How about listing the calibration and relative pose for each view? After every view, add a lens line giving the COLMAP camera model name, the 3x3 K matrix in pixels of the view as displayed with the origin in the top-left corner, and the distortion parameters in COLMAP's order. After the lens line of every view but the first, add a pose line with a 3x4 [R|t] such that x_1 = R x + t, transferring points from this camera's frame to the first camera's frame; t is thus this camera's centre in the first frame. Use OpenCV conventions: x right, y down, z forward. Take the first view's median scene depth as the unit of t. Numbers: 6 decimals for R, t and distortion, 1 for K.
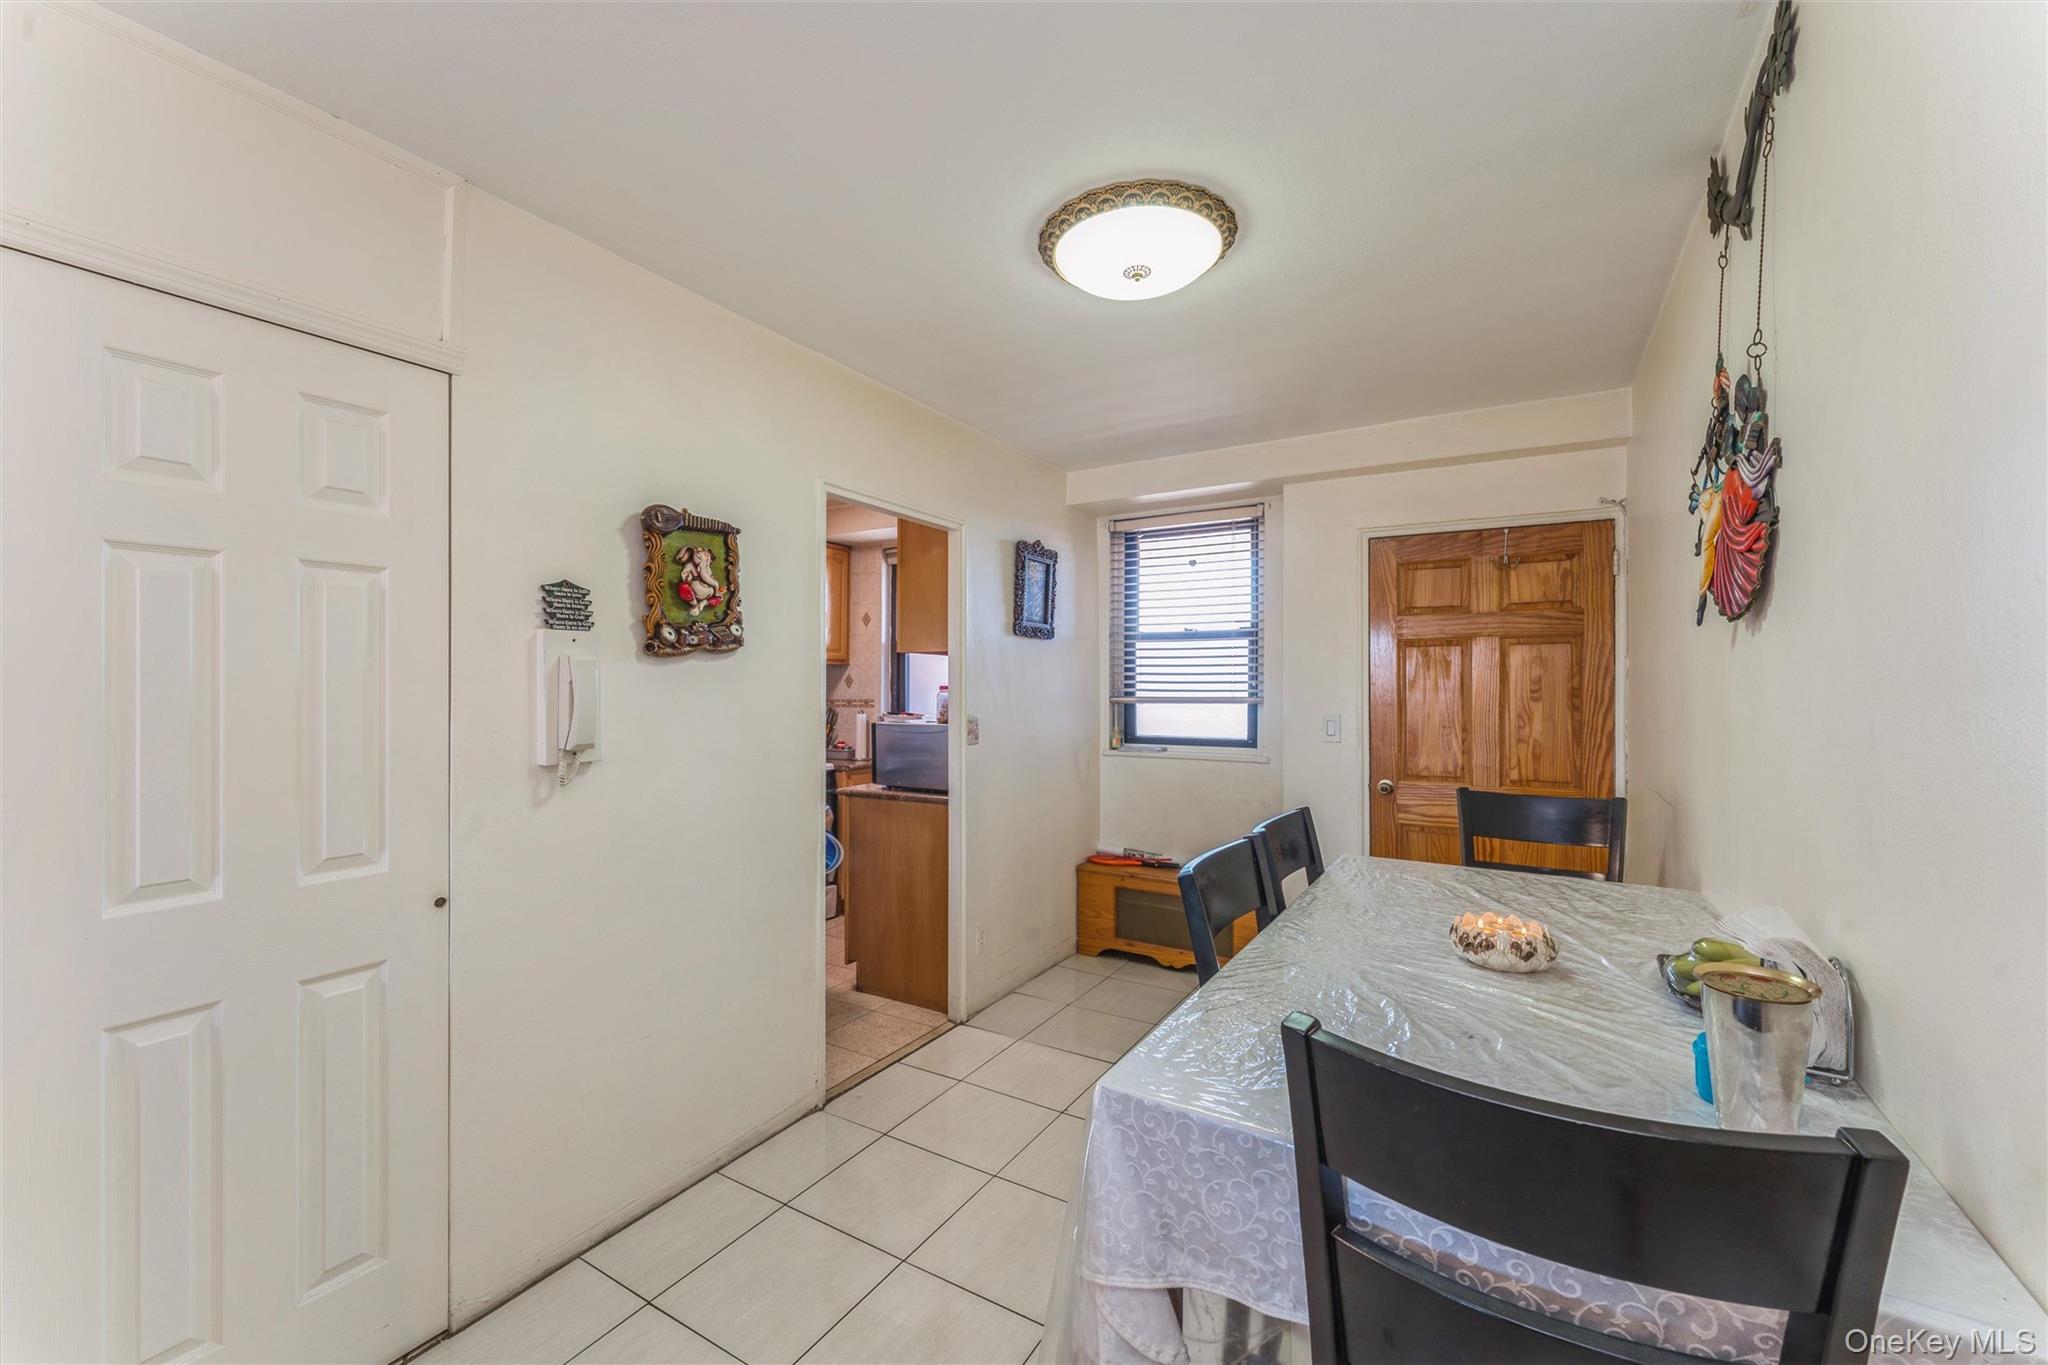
lens RADIAL K [[831.8, 0, 1038.7], [0, 831.8, 681.4], [0, 0, 1]] dist [0.003122, 0.000117]
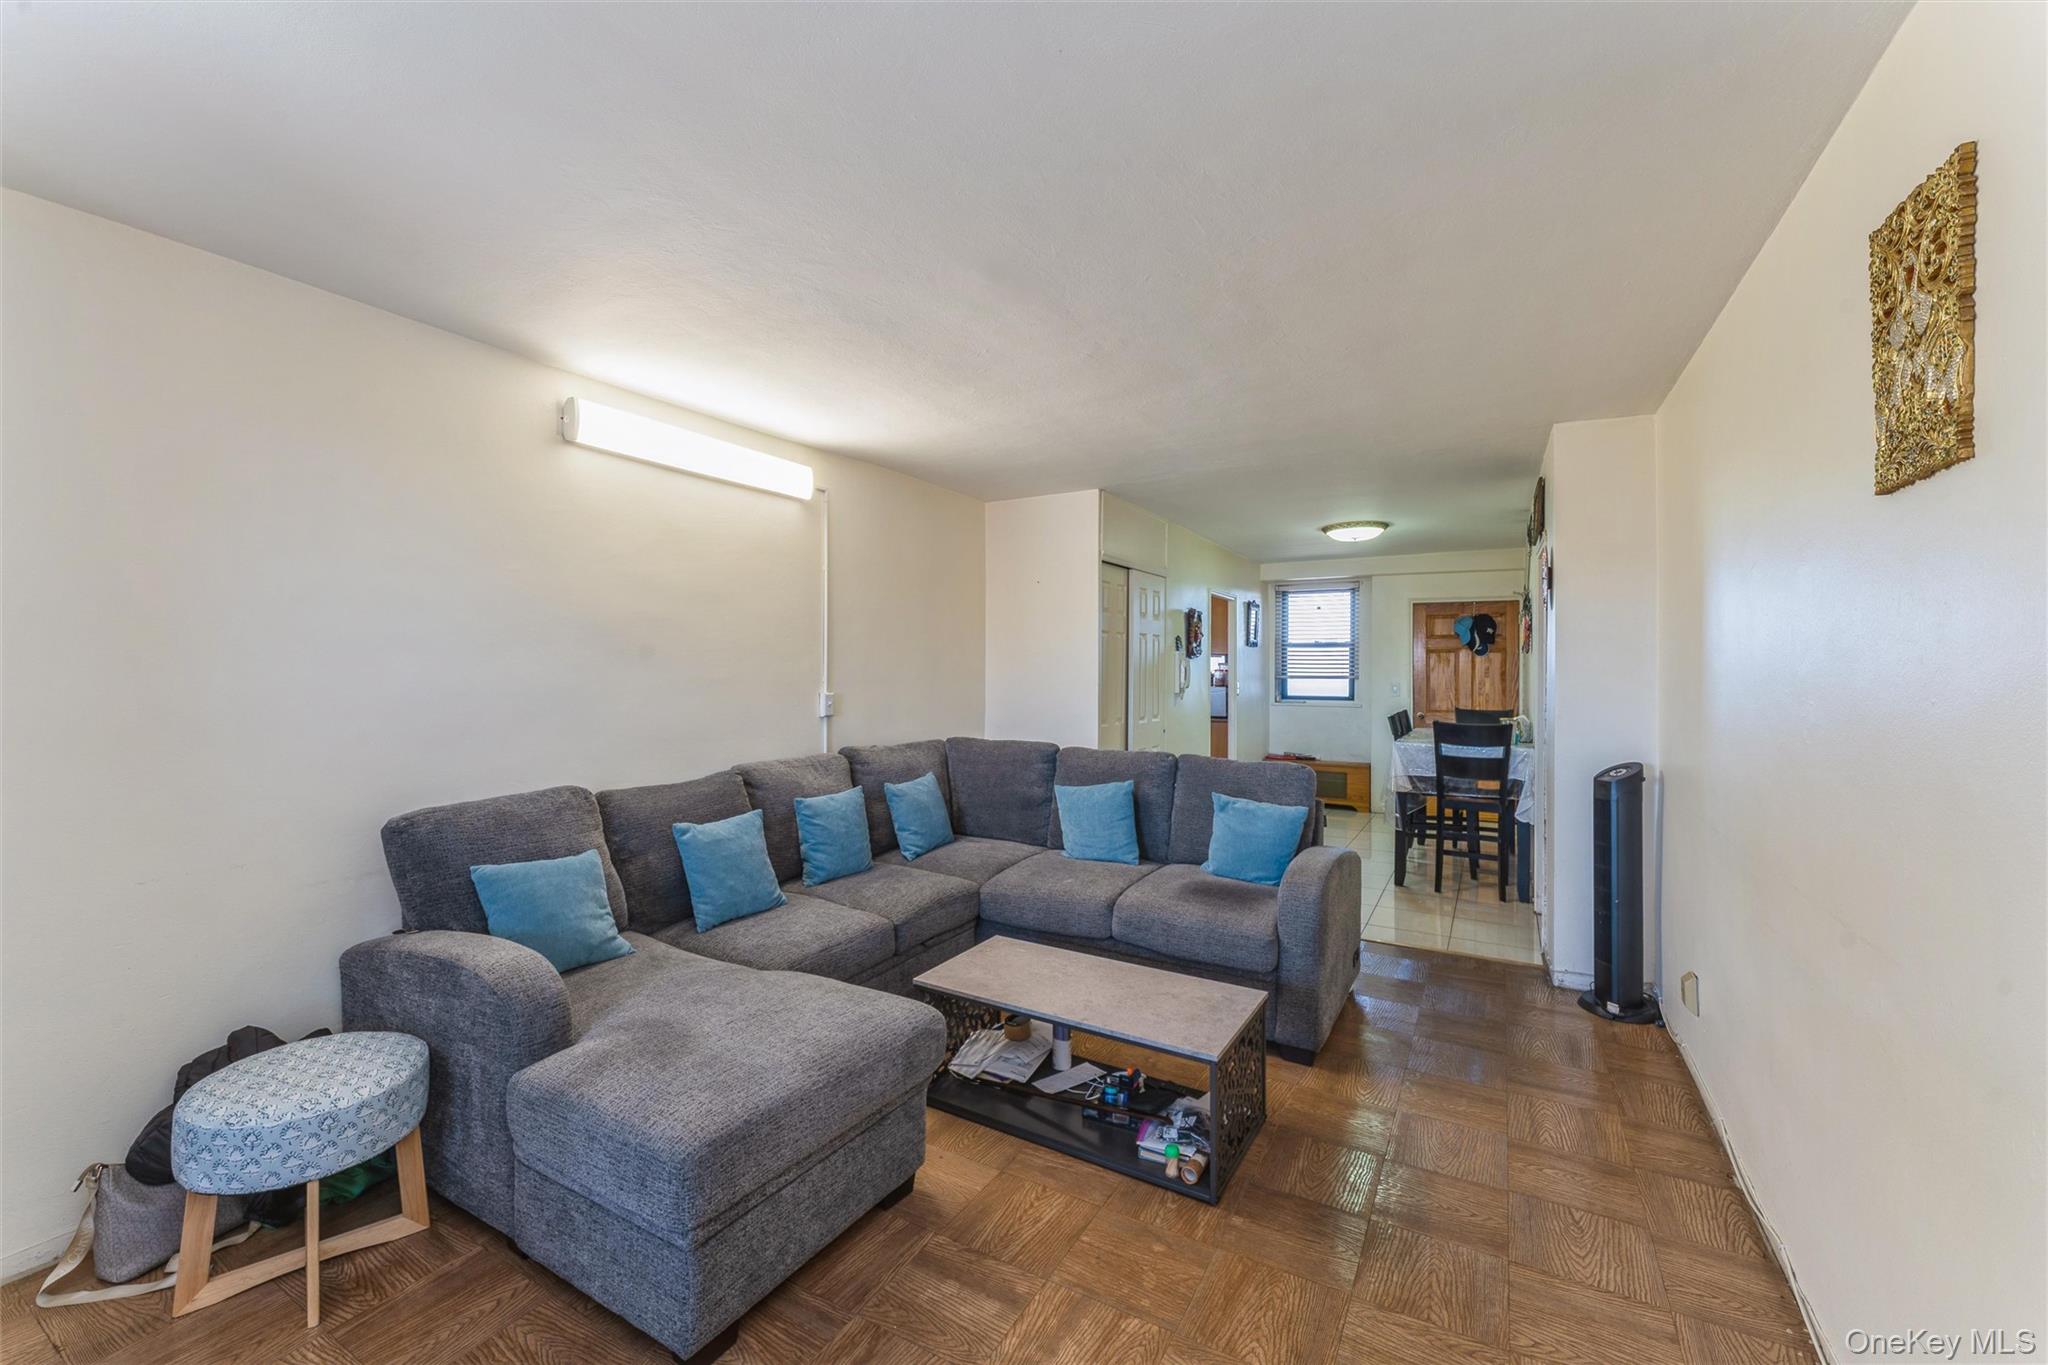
lens RADIAL K [[831.8, 0, 1032.2], [0, 831.8, 676.8], [0, 0, 1]] dist [0.003122, 0.000117]
pose [[0.999939, 0.005560, 0.009571, -0.877899], [-0.005654, 0.999935, 0.009878, 0.009339], [-0.009516, -0.009932, 0.999905, -1.659318]]
